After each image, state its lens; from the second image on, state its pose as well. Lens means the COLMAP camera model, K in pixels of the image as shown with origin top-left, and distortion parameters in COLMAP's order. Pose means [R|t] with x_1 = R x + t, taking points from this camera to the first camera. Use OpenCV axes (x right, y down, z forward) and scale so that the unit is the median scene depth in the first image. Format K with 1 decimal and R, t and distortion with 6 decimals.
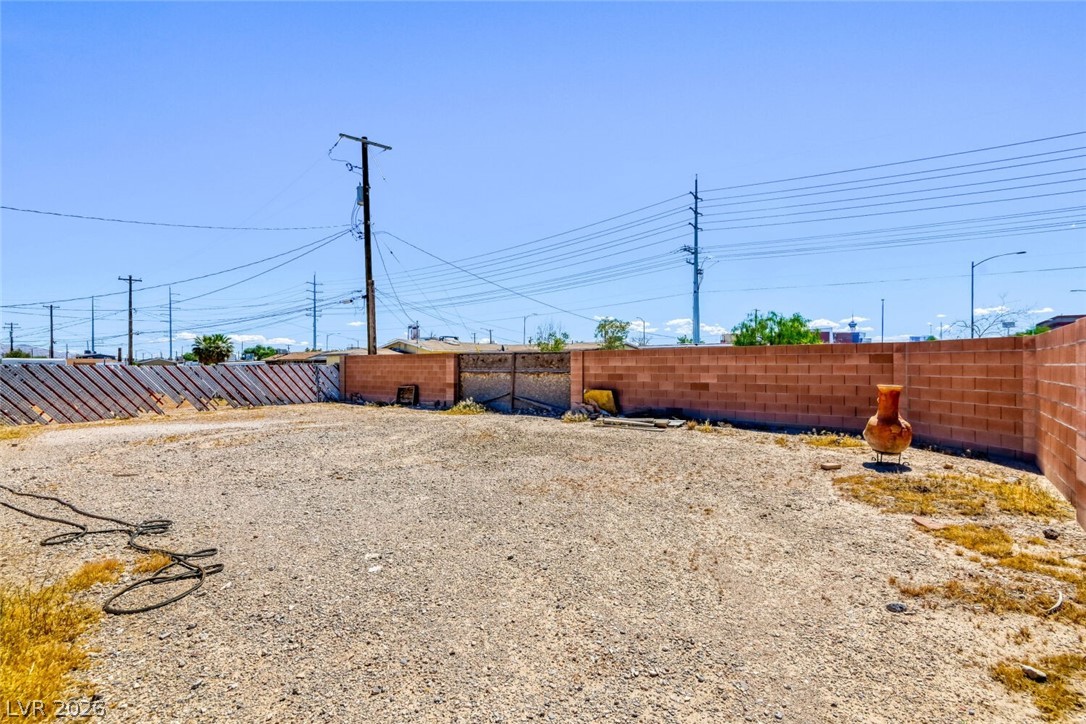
lens RADIAL K [[503.0, 0, 542.1], [0, 503.0, 364.4], [0, 0, 1]] dist [0.010022, -0.011101]
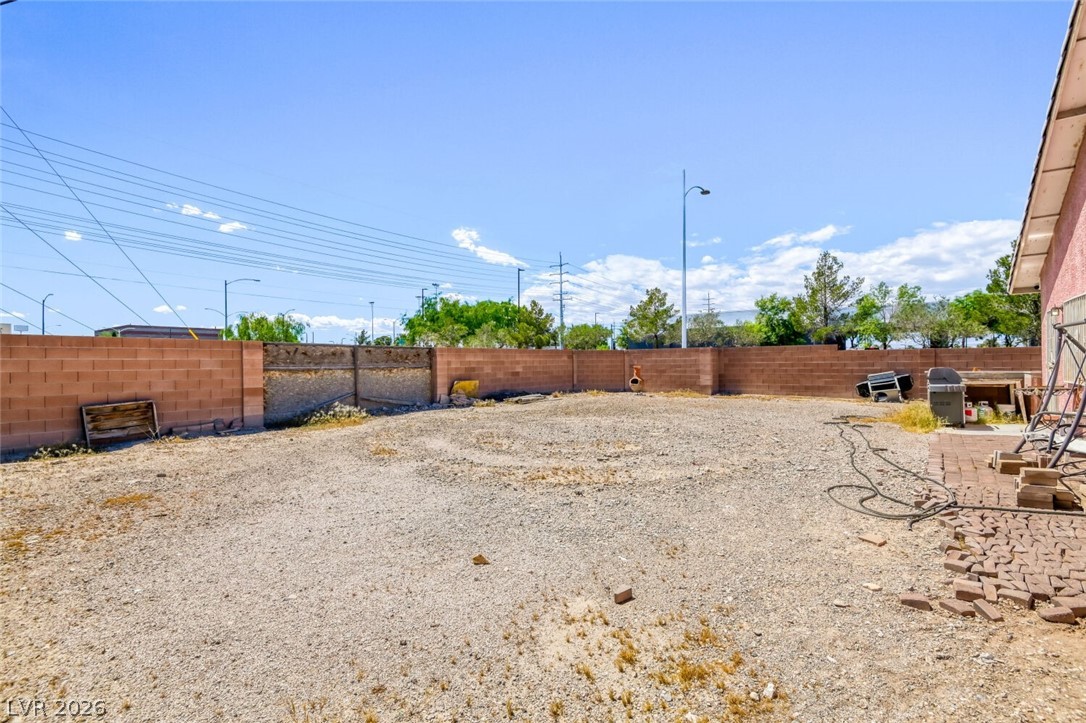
lens RADIAL K [[503.0, 0, 542.0], [0, 503.0, 361.2], [0, 0, 1]] dist [0.010022, -0.011101]
pose [[-0.050917, -0.002249, 0.998700, -0.905401], [-0.000567, 0.999997, 0.002223, 0.001104], [-0.998703, -0.000453, -0.050918, 0.726909]]
